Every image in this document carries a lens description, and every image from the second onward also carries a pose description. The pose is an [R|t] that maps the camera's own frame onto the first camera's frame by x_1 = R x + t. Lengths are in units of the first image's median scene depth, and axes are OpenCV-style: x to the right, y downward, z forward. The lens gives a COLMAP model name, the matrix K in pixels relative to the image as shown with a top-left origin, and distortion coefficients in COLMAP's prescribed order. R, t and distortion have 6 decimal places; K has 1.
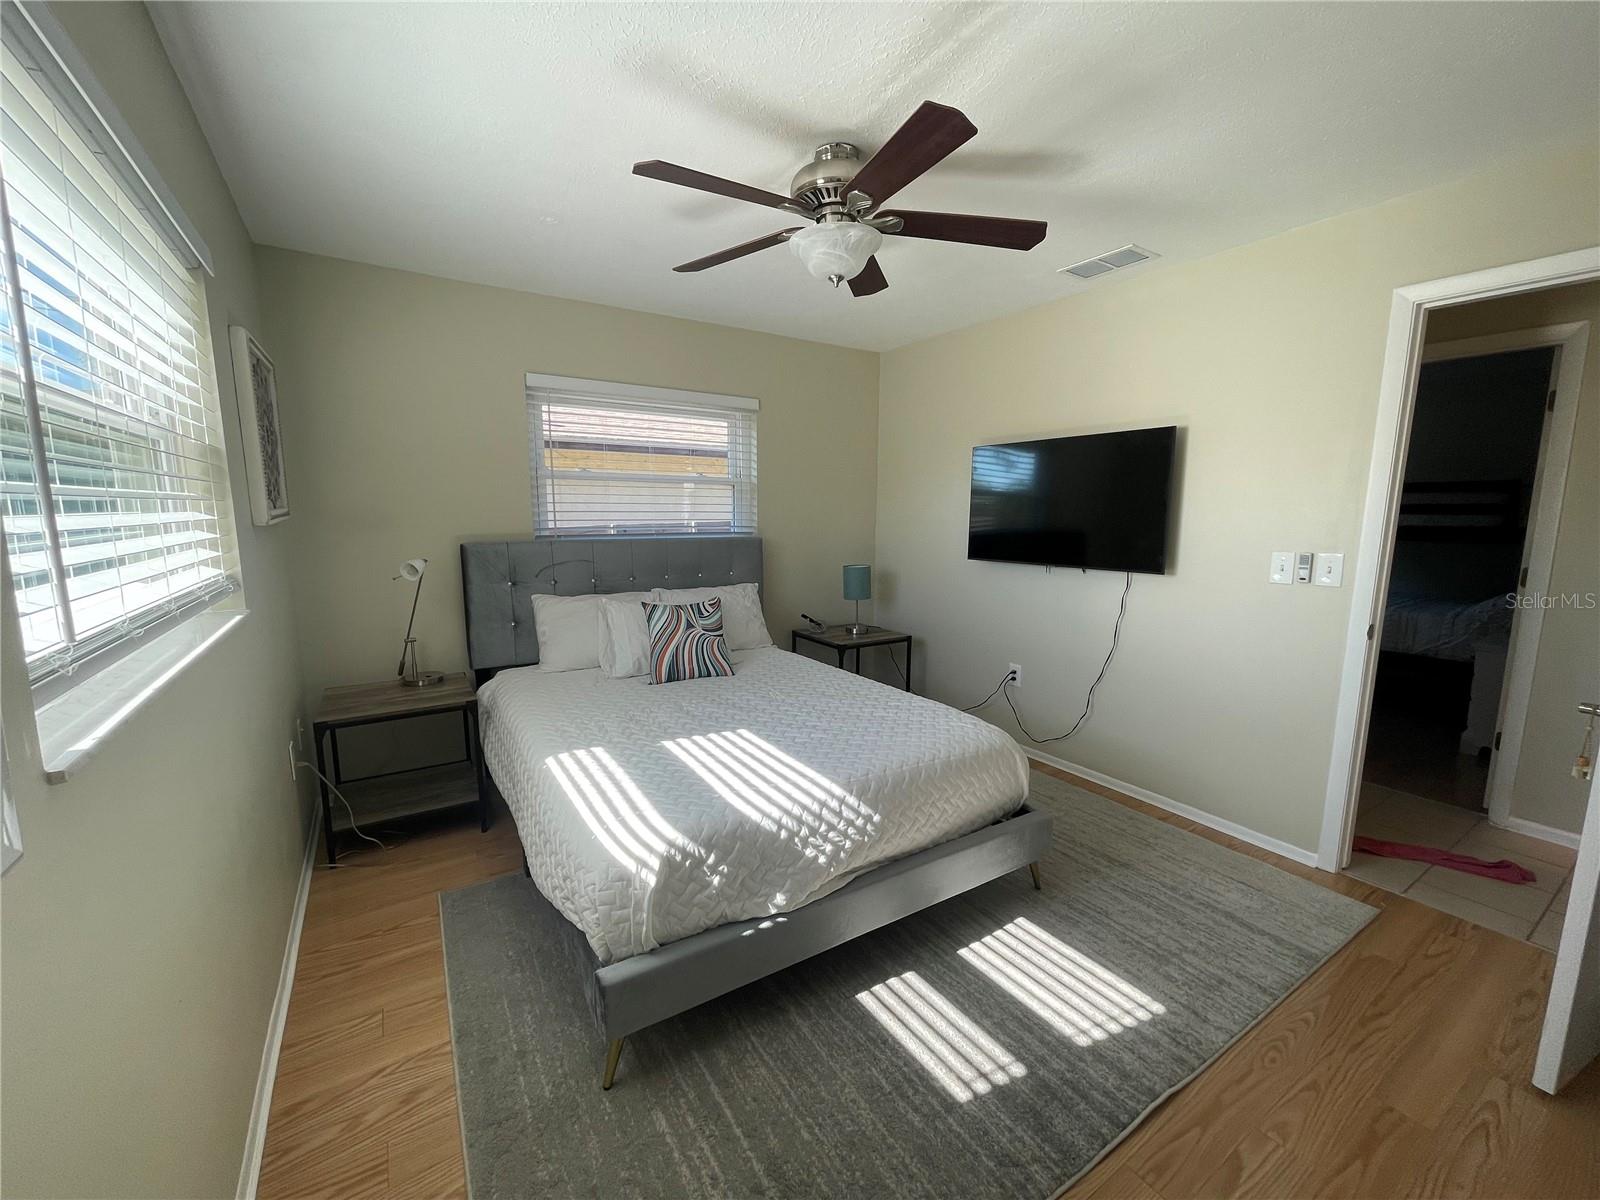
lens RADIAL K [[645.8, 0, 813.4], [0, 645.8, 602.5], [0, 0, 1]] dist [0.001370, 0.000303]
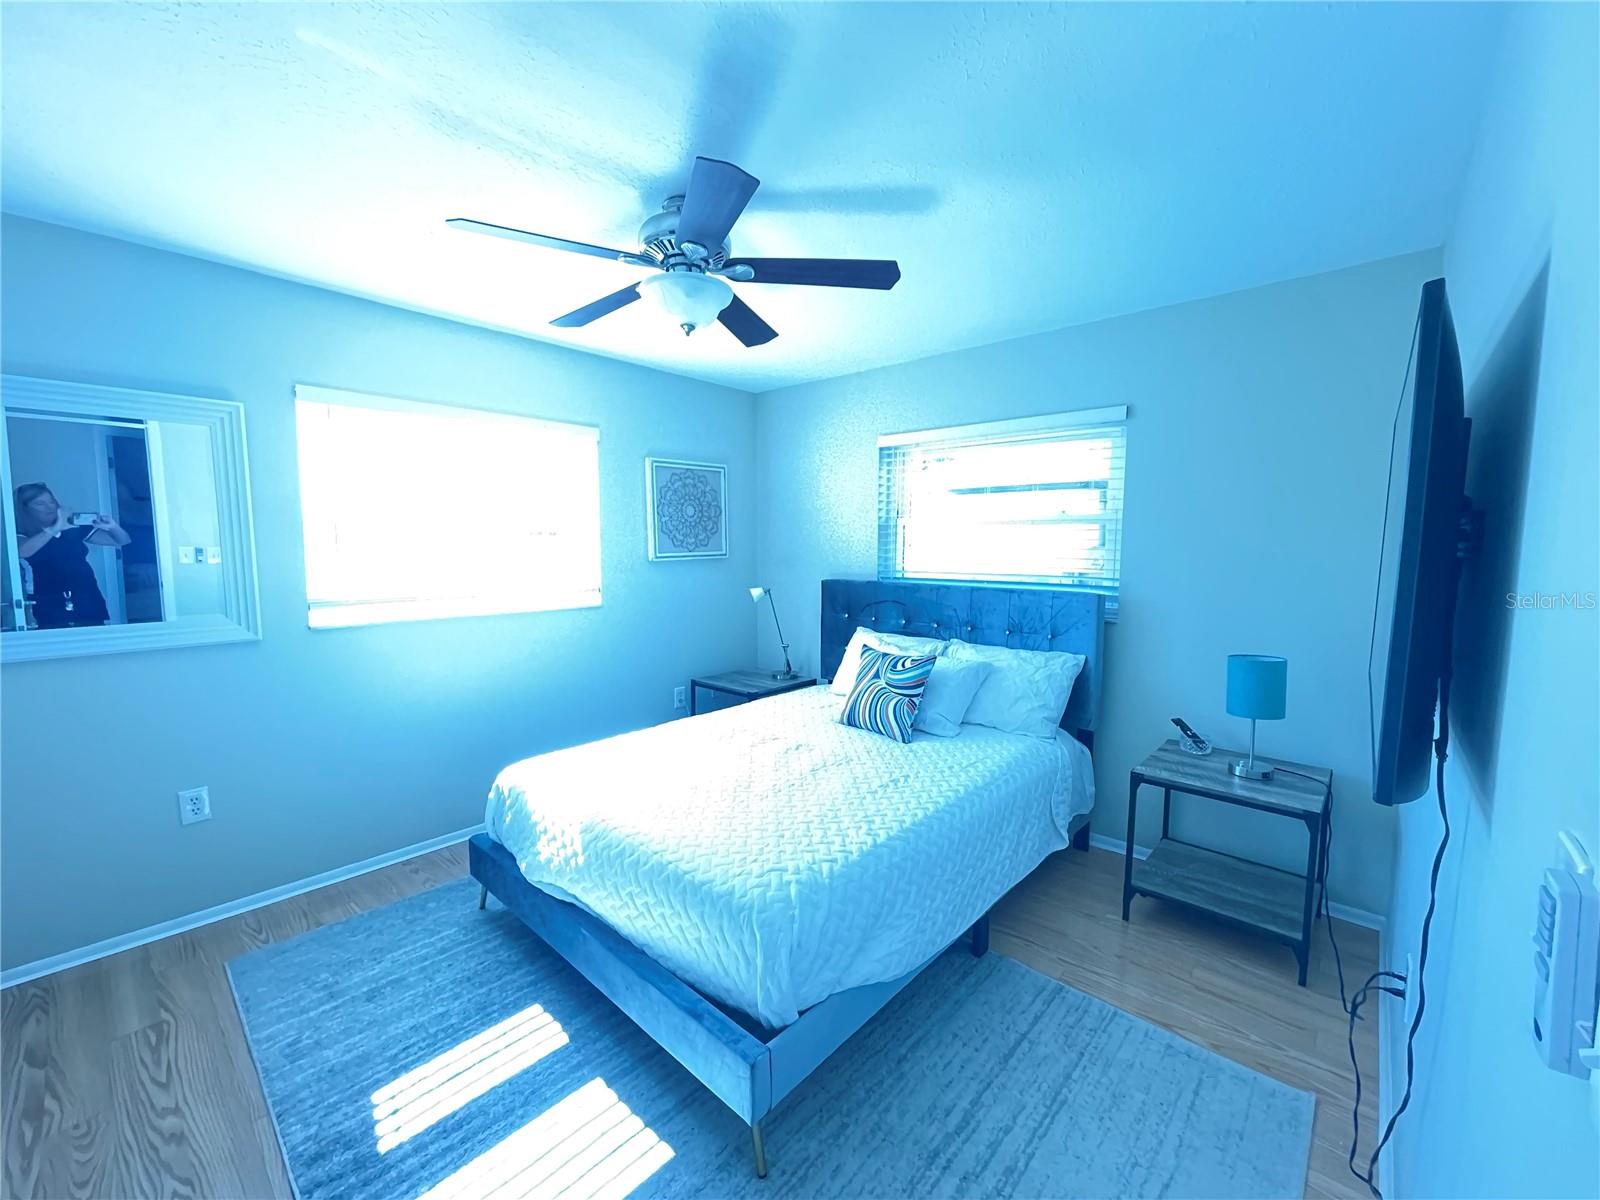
lens RADIAL K [[645.8, 0, 813.4], [0, 645.8, 602.5], [0, 0, 1]] dist [0.001370, 0.000303]
pose [[0.257221, 0.083060, -0.962776, 0.699474], [-0.135359, 0.989574, 0.049209, -0.106295], [0.956826, 0.117663, 0.265782, 0.637231]]
